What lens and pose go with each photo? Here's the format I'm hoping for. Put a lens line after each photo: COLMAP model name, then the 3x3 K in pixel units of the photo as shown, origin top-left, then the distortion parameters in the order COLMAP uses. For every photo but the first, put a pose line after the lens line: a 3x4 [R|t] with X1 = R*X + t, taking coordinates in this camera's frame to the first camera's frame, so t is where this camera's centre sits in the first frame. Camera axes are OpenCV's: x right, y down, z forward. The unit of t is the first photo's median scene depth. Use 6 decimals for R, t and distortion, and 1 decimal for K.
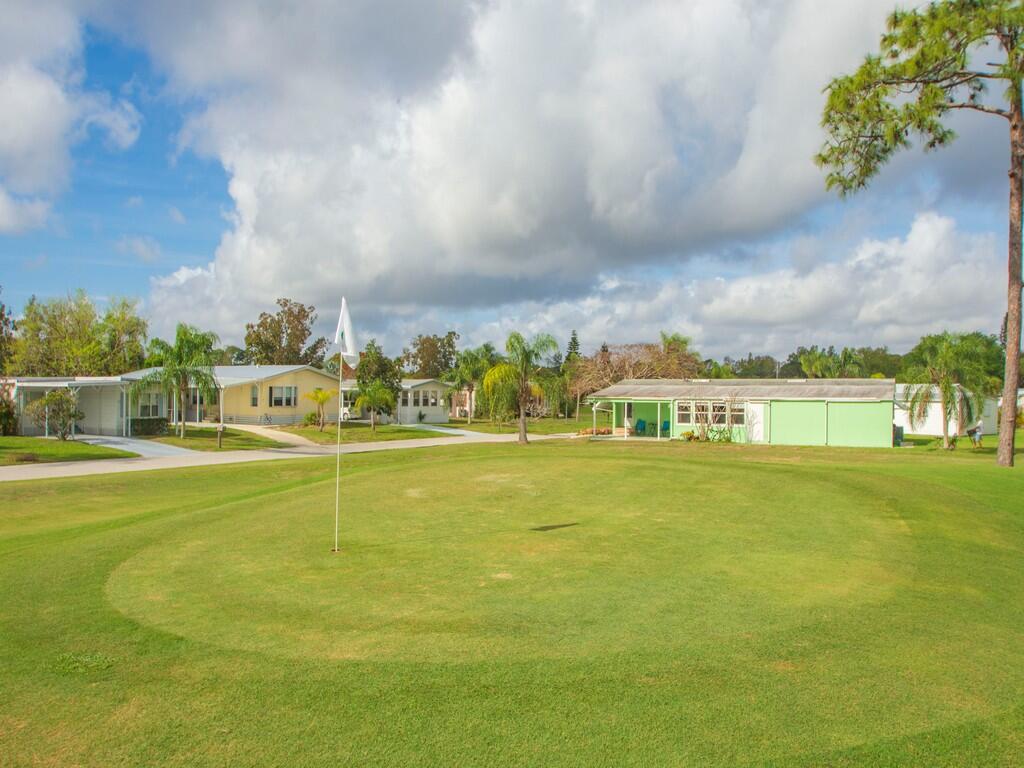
lens RADIAL K [[844.3, 0, 516.1], [0, 844.3, 388.6], [0, 0, 1]] dist [-0.011854, 0.002486]
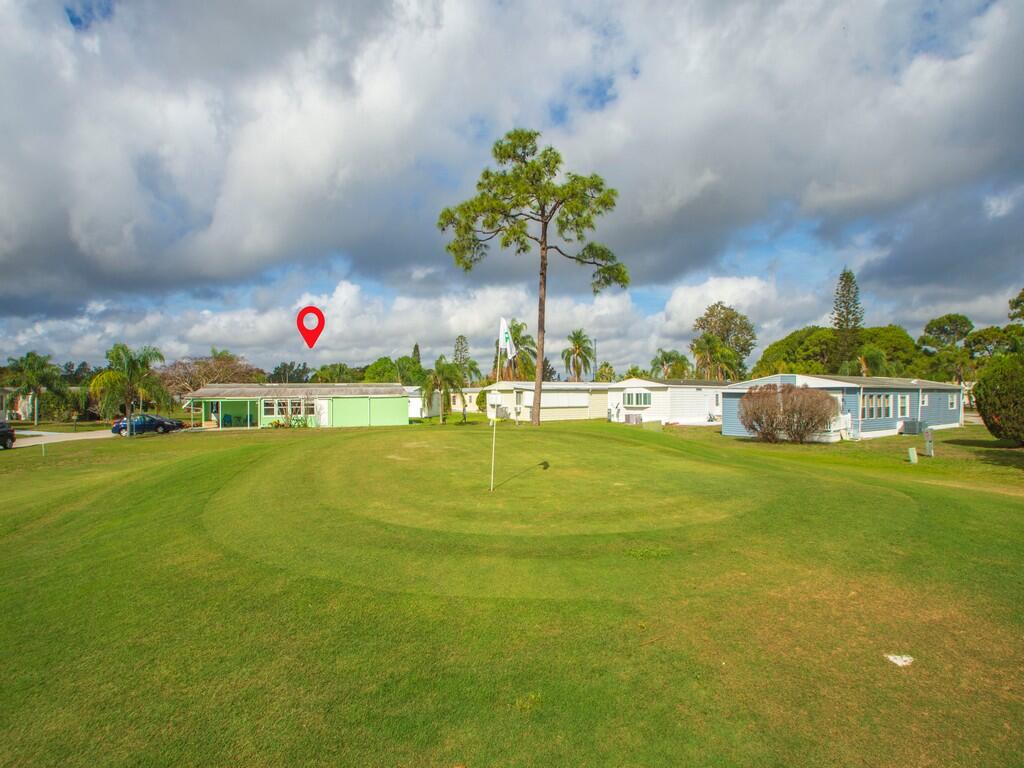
lens RADIAL K [[559.6, 0, 521.7], [0, 559.6, 378.3], [0, 0, 1]] dist [-0.002385, -0.000986]
pose [[0.721414, 0.004455, 0.692490, -0.123358], [0.011567, 0.999762, -0.018482, 0.001985], [-0.692408, 0.021344, 0.721191, 0.049027]]
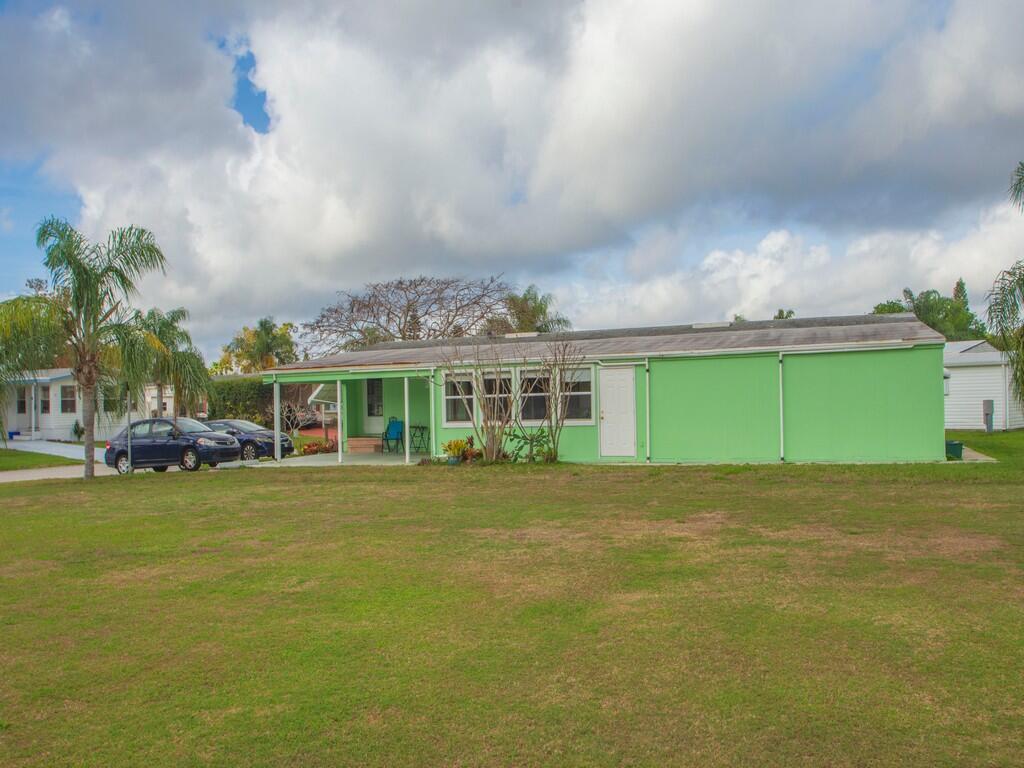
lens RADIAL K [[844.3, 0, 517.5], [0, 844.3, 385.1], [0, 0, 1]] dist [-0.011854, 0.002486]
pose [[0.994943, -0.034973, 0.094151, 0.170587], [0.036413, 0.999244, -0.013620, 0.026486], [-0.093604, 0.016979, 0.995465, 0.509697]]
